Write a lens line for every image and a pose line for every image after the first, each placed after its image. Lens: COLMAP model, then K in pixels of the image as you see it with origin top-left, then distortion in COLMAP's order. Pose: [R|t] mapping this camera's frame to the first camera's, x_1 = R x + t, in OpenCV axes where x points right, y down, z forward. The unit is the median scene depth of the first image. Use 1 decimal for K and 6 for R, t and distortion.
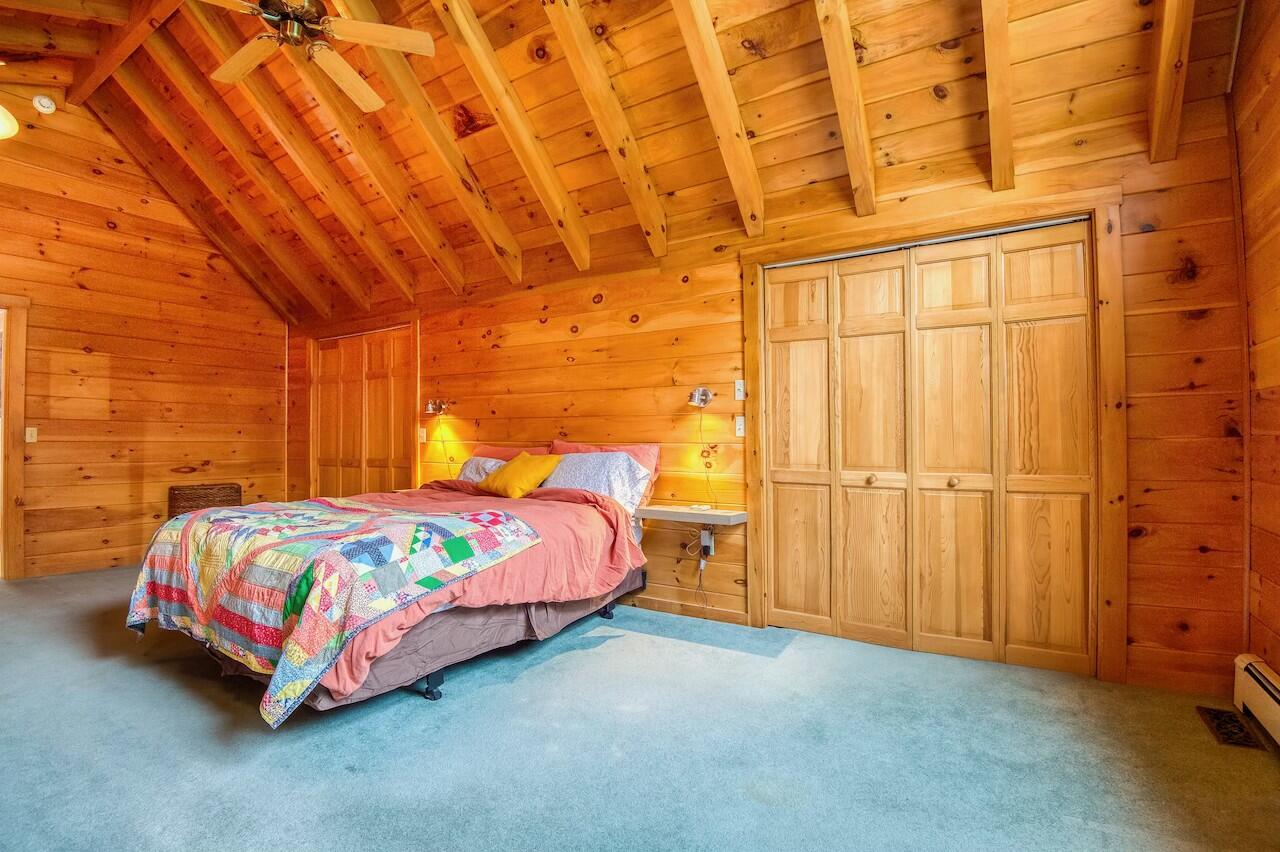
lens RADIAL K [[604.7, 0, 634.8], [0, 604.7, 433.8], [0, 0, 1]] dist [-0.043495, -0.001005]
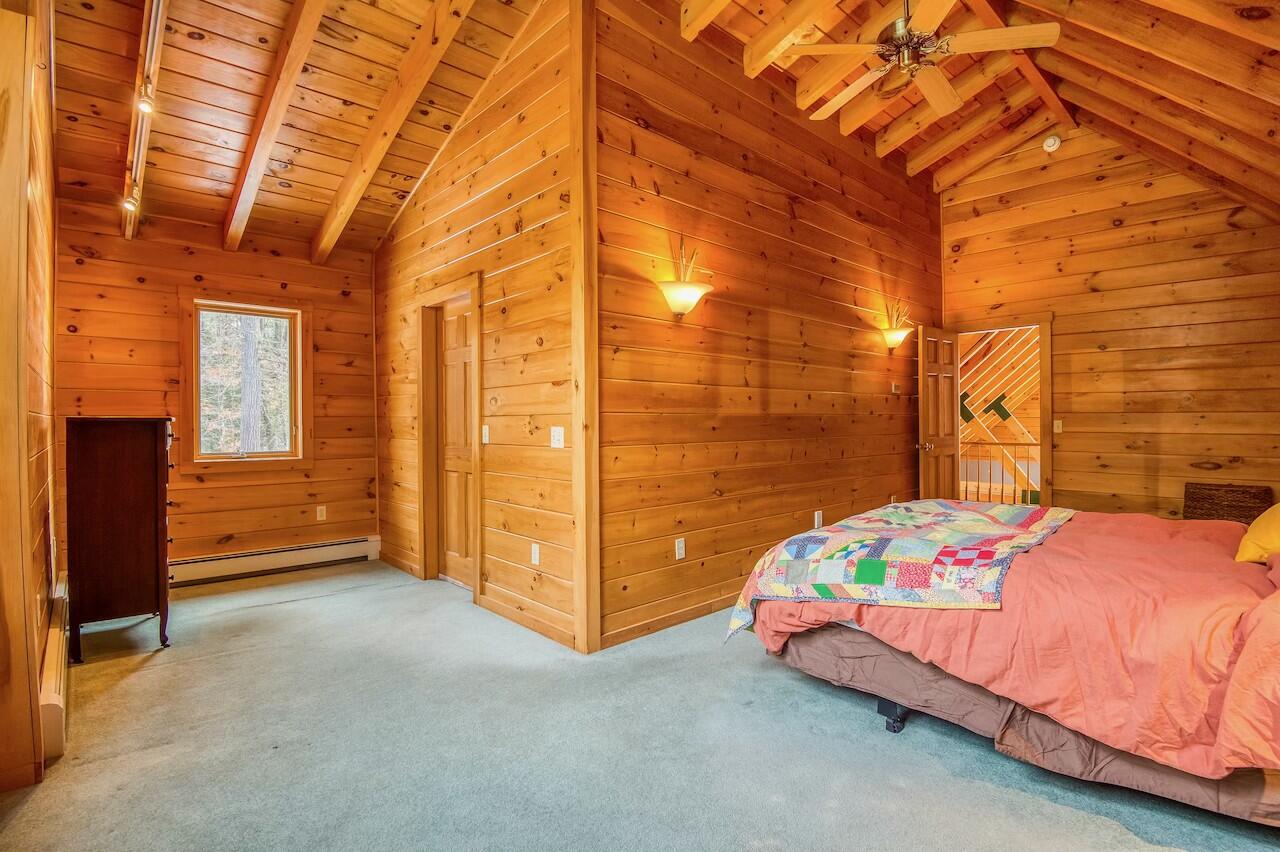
lens RADIAL K [[604.7, 0, 634.8], [0, 604.7, 433.8], [0, 0, 1]] dist [-0.043495, -0.001005]
pose [[-0.271776, 0.024192, -0.962056, 0.355018], [0.015853, 0.999661, 0.020659, -0.021615], [0.962230, -0.009637, -0.272067, 0.480000]]
